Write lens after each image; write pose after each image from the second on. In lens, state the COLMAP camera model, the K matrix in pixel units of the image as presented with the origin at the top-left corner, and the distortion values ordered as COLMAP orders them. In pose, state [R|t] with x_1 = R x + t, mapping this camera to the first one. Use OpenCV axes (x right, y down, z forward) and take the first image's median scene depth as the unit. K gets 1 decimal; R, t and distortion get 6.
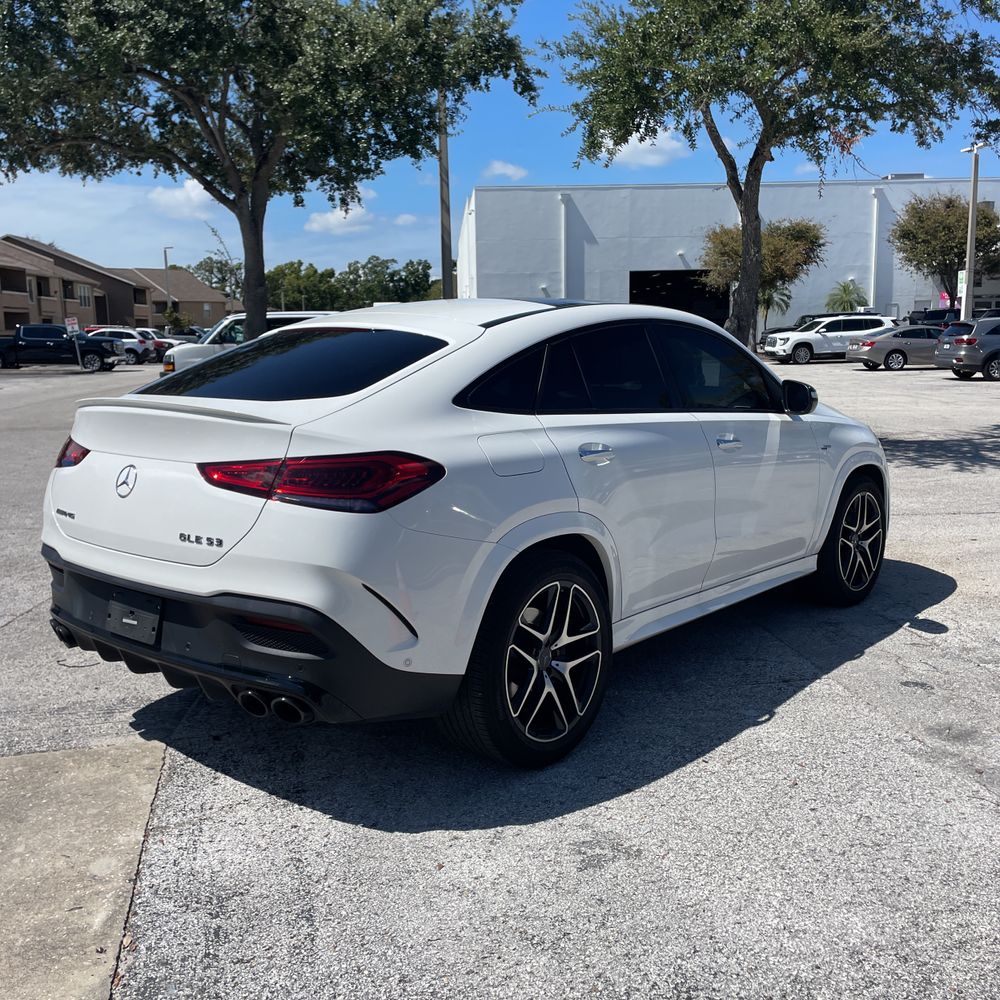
lens RADIAL K [[985.9, 0, 500.0], [0, 985.9, 500.0], [0, 0, 1]] dist [0.070502, -0.075729]
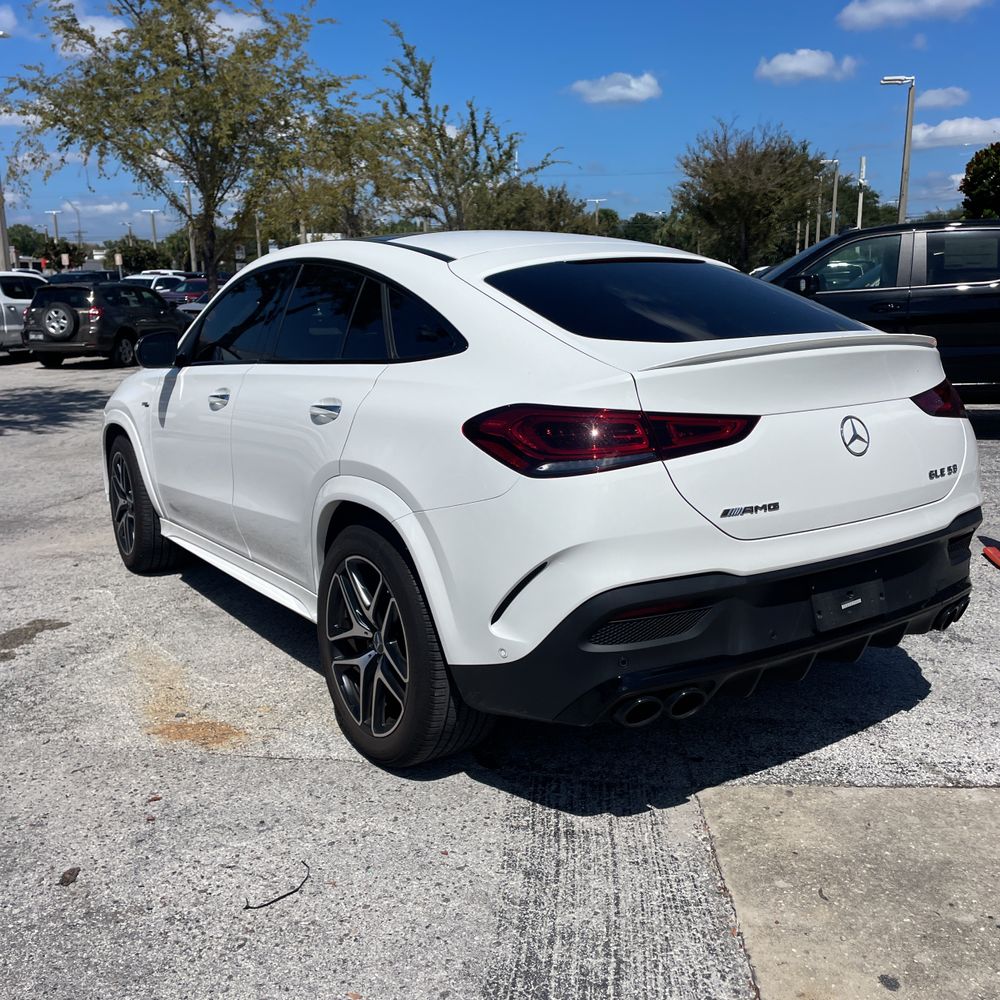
lens RADIAL K [[988.1, 0, 504.4], [0, 988.1, 503.4], [0, 0, 1]] dist [0.101229, -0.143304]
pose [[0.269769, -0.192490, 0.943489, -0.318524], [0.161847, 0.974941, 0.152631, -0.035191], [-0.949226, 0.111526, 0.294162, 0.264950]]
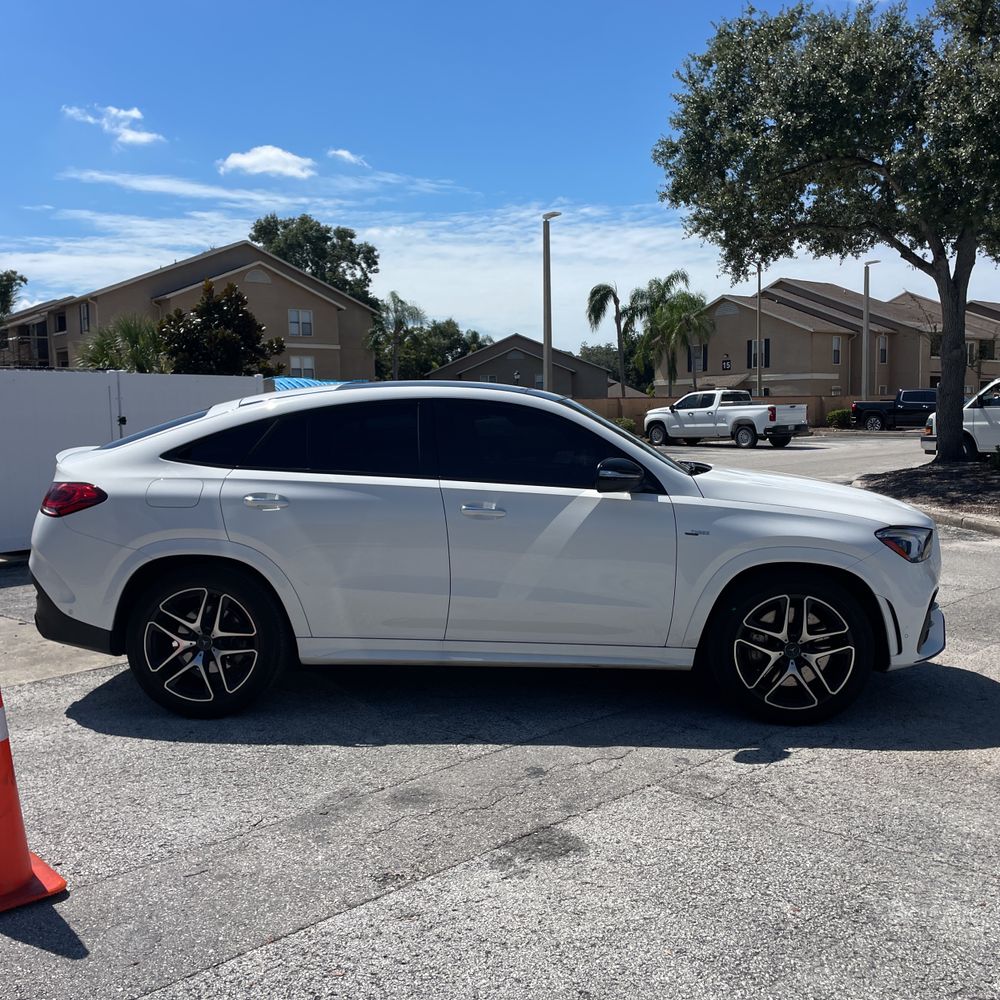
lens RADIAL K [[997.0, 0, 540.1], [0, 997.0, 514.8], [0, 0, 1]] dist [0.158279, -0.375283]
pose [[0.627412, 0.086810, -0.773834, 0.396161], [-0.123604, 0.992270, 0.011098, -0.025804], [0.768815, 0.088686, 0.633292, 0.122904]]
